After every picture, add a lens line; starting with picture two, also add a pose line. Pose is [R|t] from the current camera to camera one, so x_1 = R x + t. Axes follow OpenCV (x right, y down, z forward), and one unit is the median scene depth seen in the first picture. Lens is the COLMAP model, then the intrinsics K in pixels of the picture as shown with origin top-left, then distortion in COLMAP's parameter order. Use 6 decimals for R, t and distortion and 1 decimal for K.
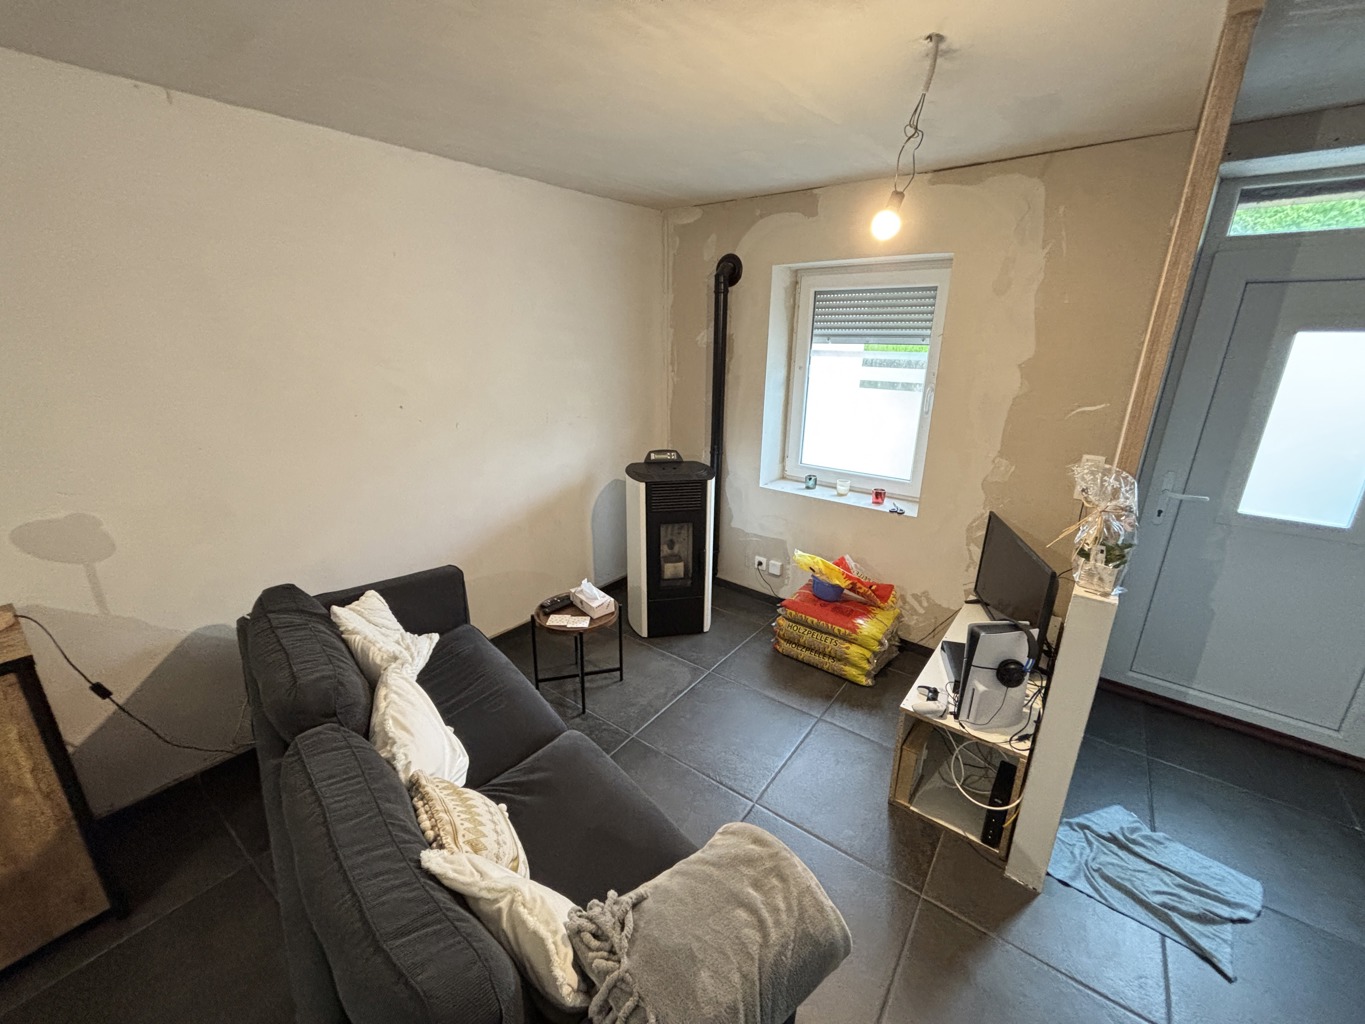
lens RADIAL K [[555.7, 0, 679.5], [0, 555.7, 515.6], [0, 0, 1]] dist [-0.003583, -0.001090]
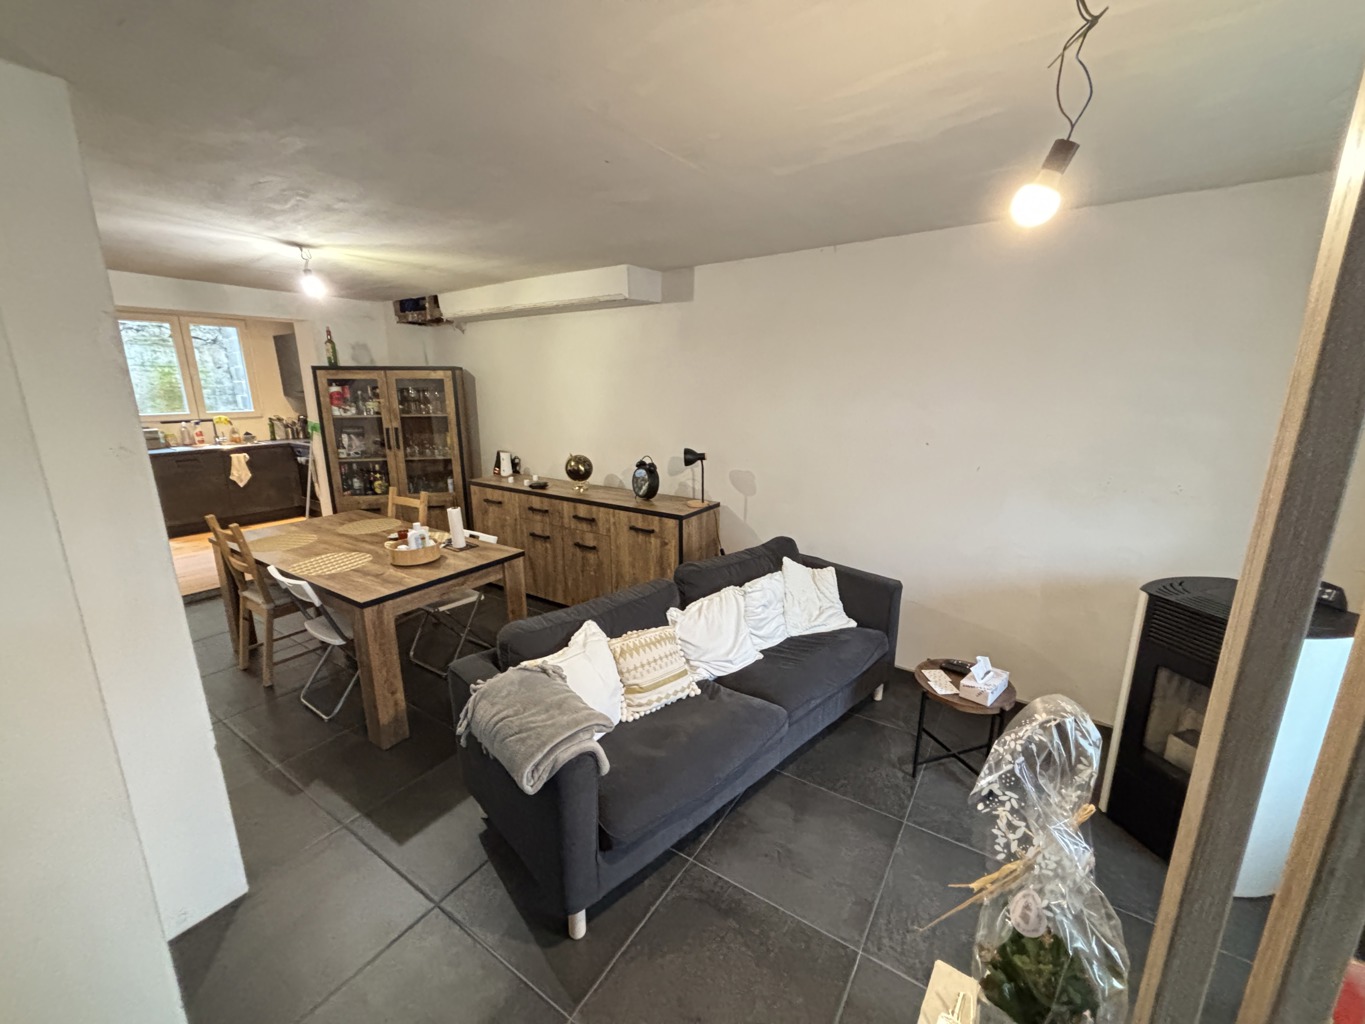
lens RADIAL K [[555.7, 0, 690.6], [0, 555.7, 509.5], [0, 0, 1]] dist [-0.003583, -0.001090]
pose [[0.043565, 0.207048, -0.977360, 0.729889], [-0.306739, 0.933810, 0.184149, -0.141790], [0.950796, 0.291772, 0.104191, 0.489135]]
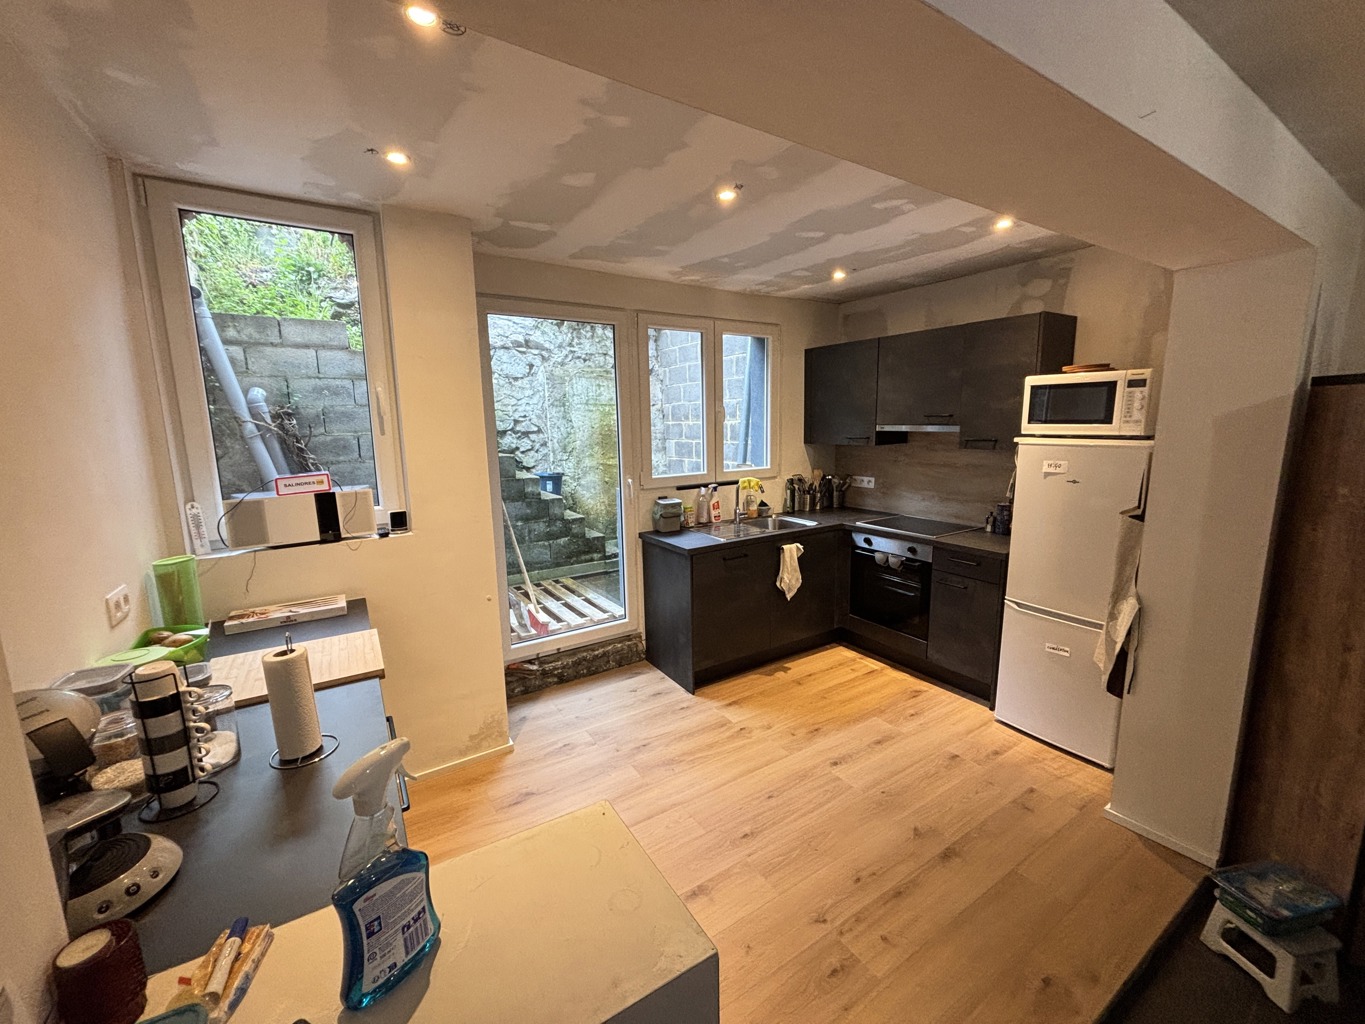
lens RADIAL K [[555.7, 0, 691.2], [0, 555.7, 518.5], [0, 0, 1]] dist [-0.003583, -0.001090]
pose [[-0.329332, 0.150635, -0.932121, -0.504600], [-0.278928, 0.927614, 0.248456, 0.395253], [0.902075, 0.341819, -0.263477, -1.260985]]
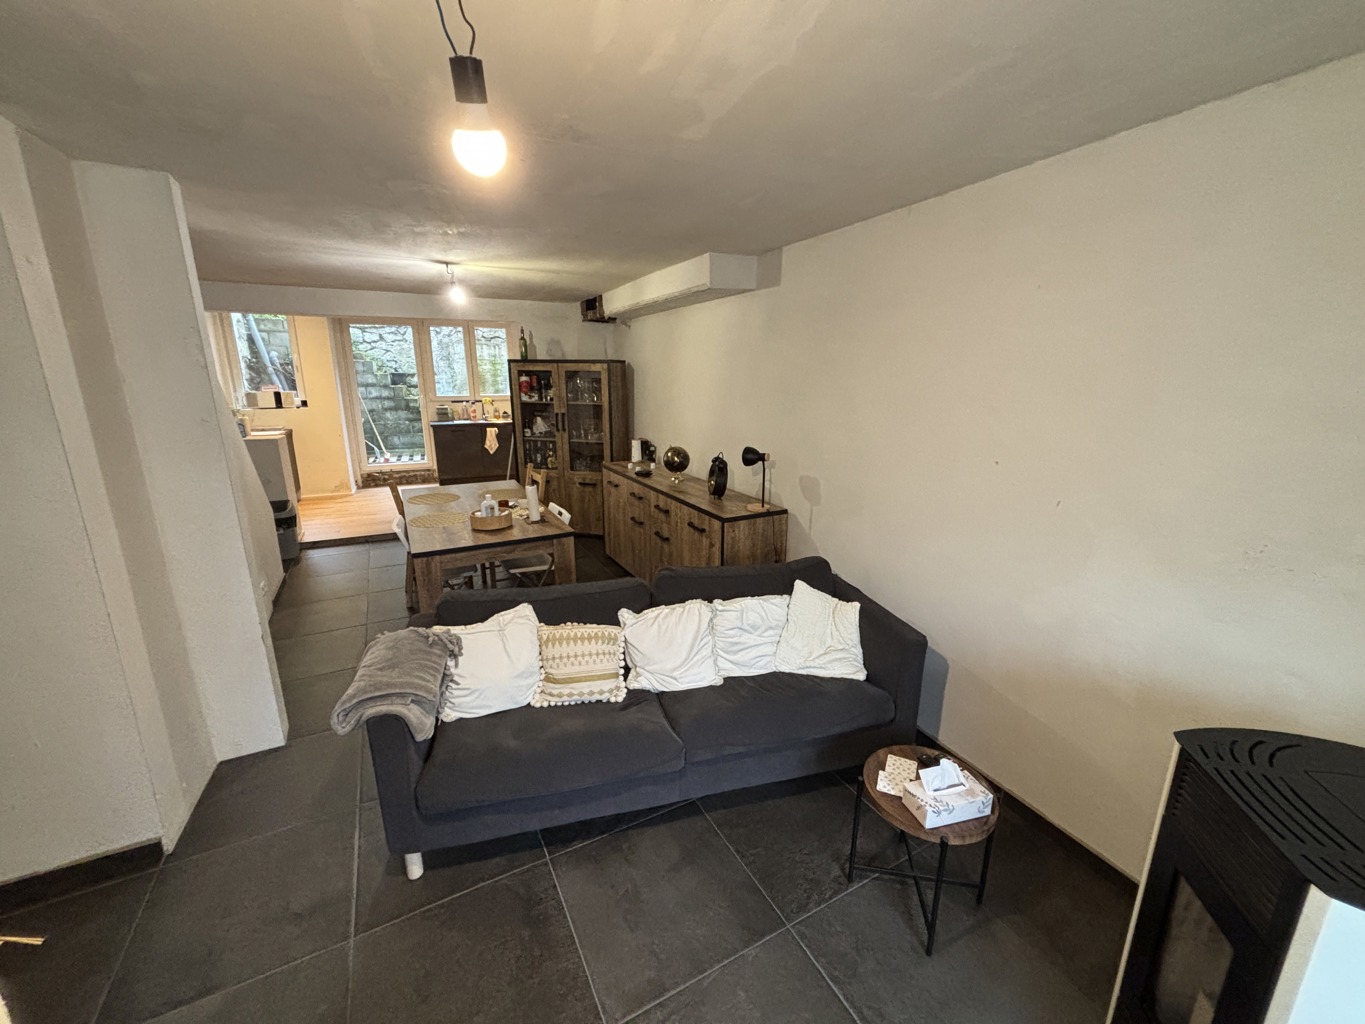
lens RADIAL K [[555.7, 0, 684.2], [0, 555.7, 510.6], [0, 0, 1]] dist [-0.003583, -0.001090]
pose [[-0.445536, 0.199612, -0.872727, 0.540359], [-0.286236, 0.891898, 0.350123, -0.323709], [0.848273, 0.405799, -0.340236, 1.011599]]
